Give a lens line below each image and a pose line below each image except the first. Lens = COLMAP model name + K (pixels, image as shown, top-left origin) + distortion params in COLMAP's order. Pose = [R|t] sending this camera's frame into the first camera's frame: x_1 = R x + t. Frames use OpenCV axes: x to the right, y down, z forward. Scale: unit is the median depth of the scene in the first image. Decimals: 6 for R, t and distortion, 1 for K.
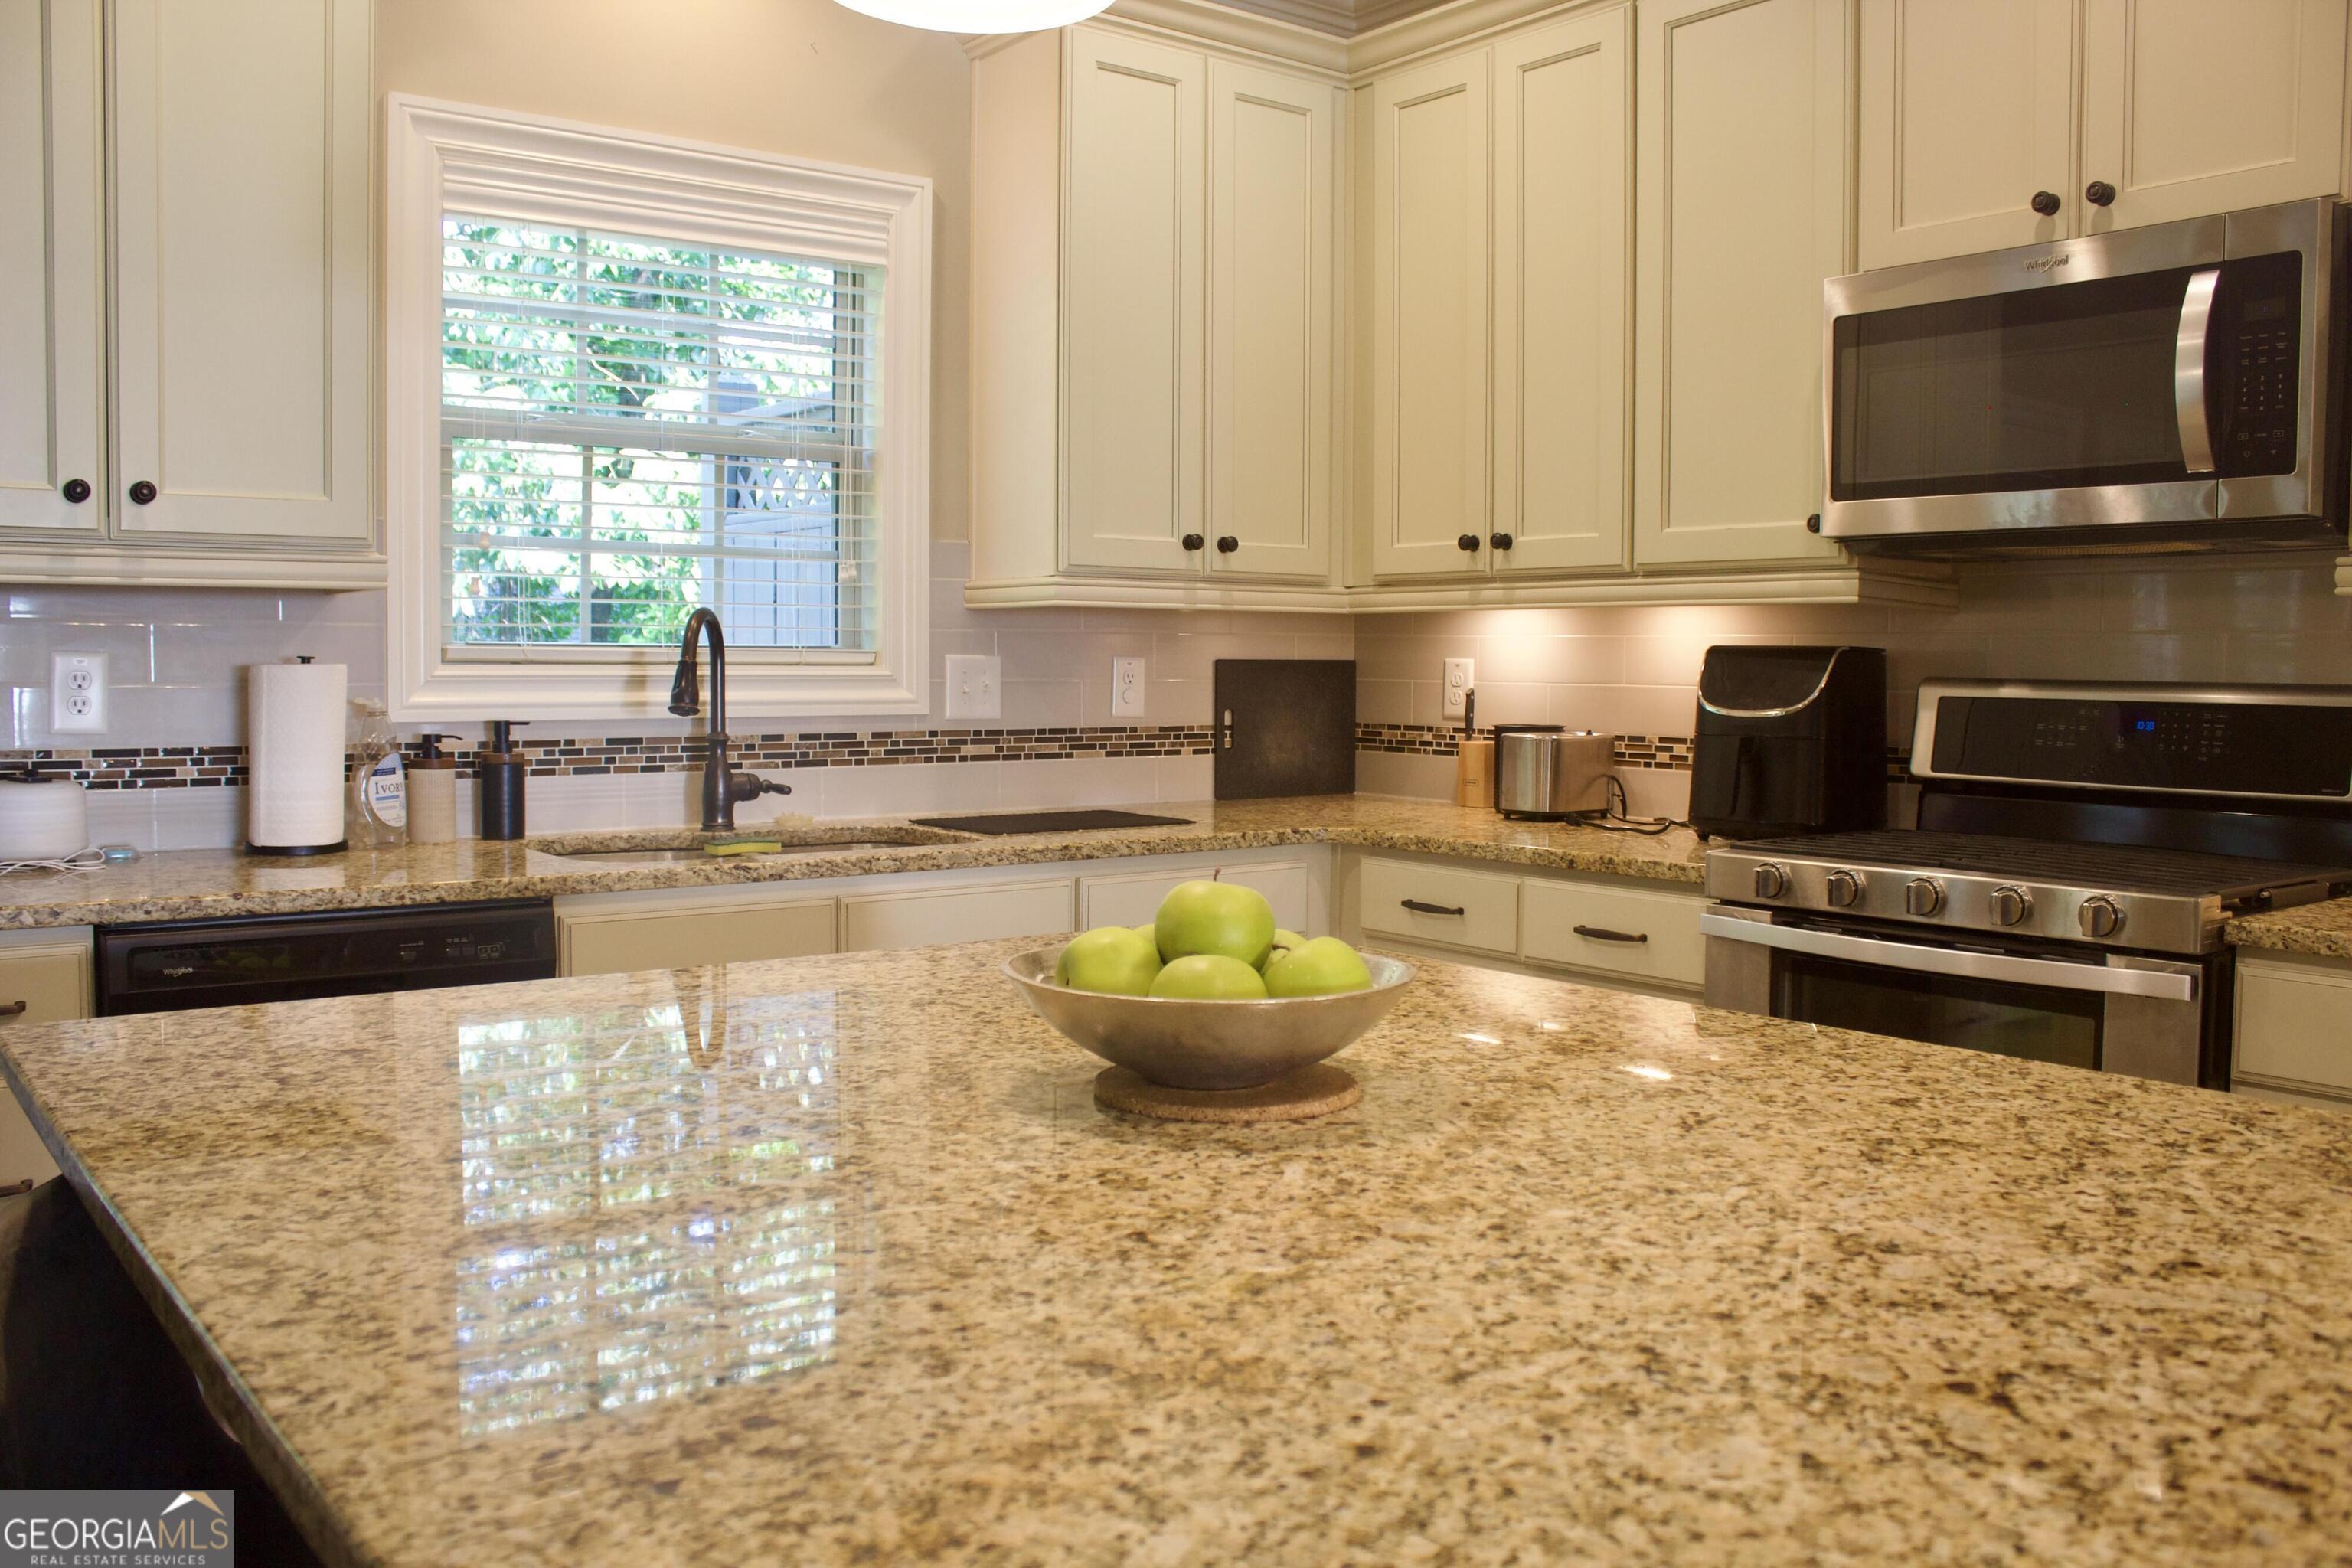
lens RADIAL K [[1971.0, 0, 1152.1], [0, 1971.0, 784.5], [0, 0, 1]] dist [-0.162076, 0.140278]
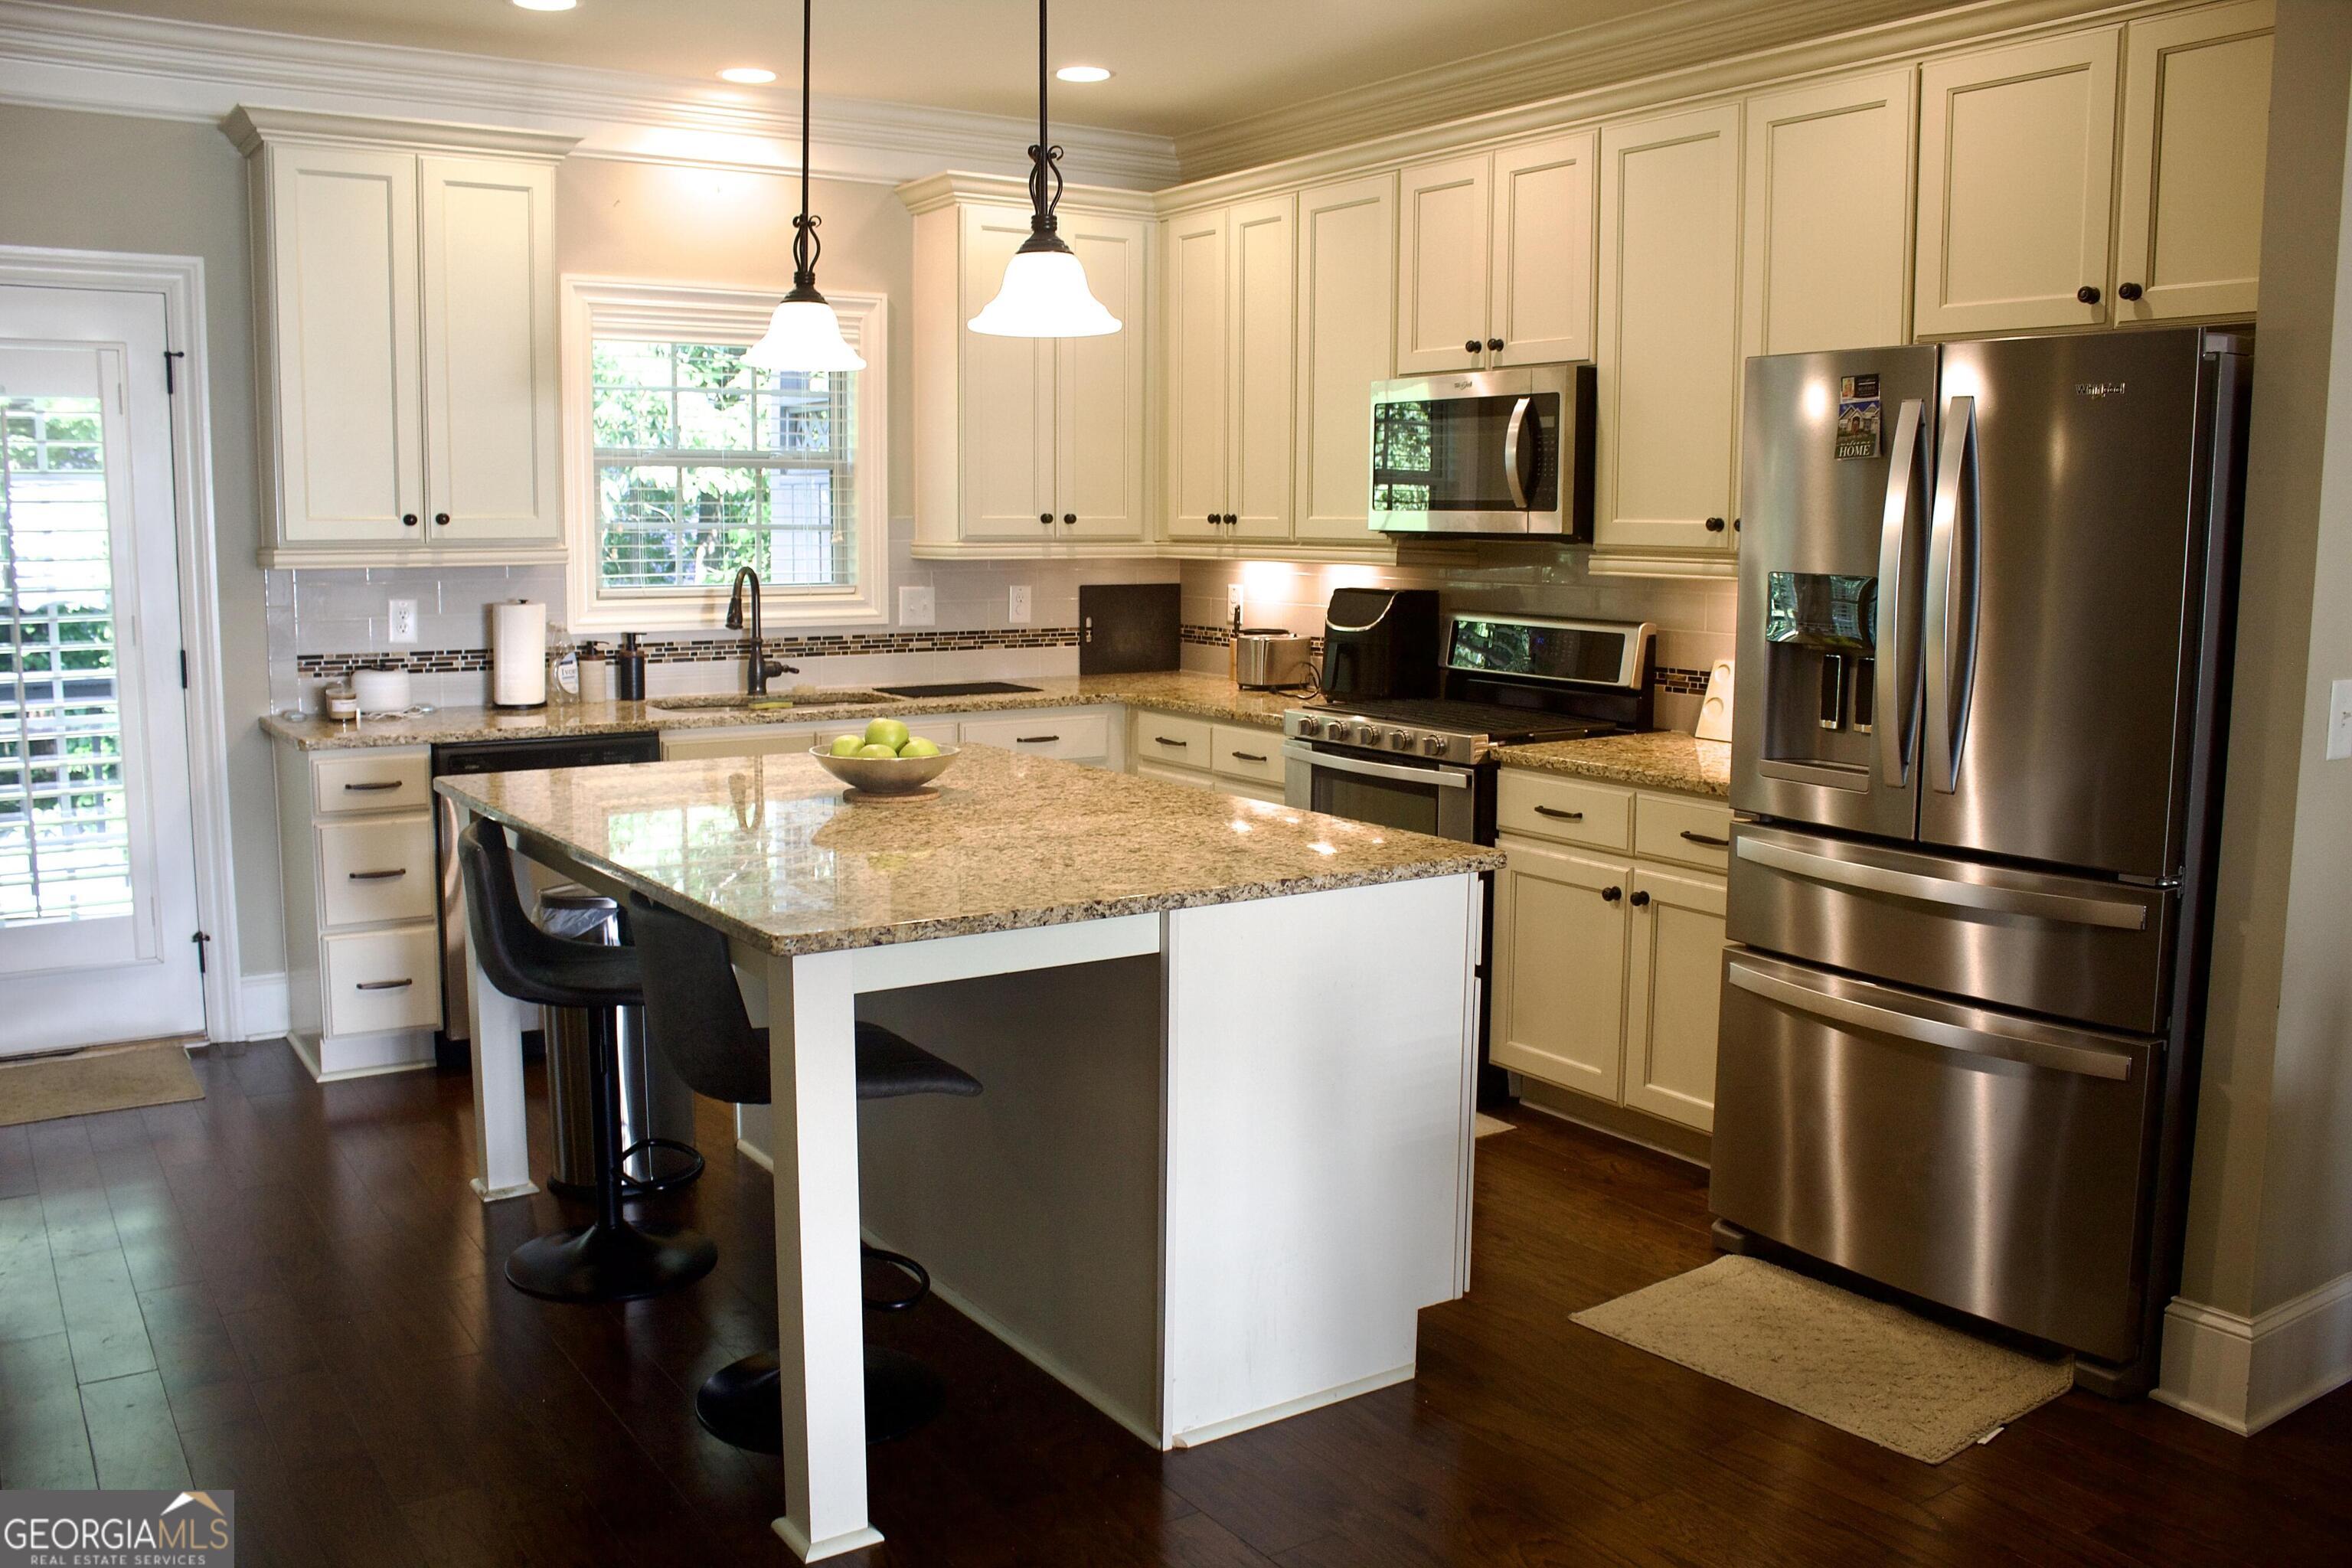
lens RADIAL K [[1971.0, 0, 1152.1], [0, 1971.0, 784.5], [0, 0, 1]] dist [-0.162076, 0.140278]
pose [[0.997936, 0.008052, -0.063707, 0.231386], [-0.003400, 0.997341, 0.072801, -0.023942], [0.064124, -0.072434, 0.995310, -0.684123]]
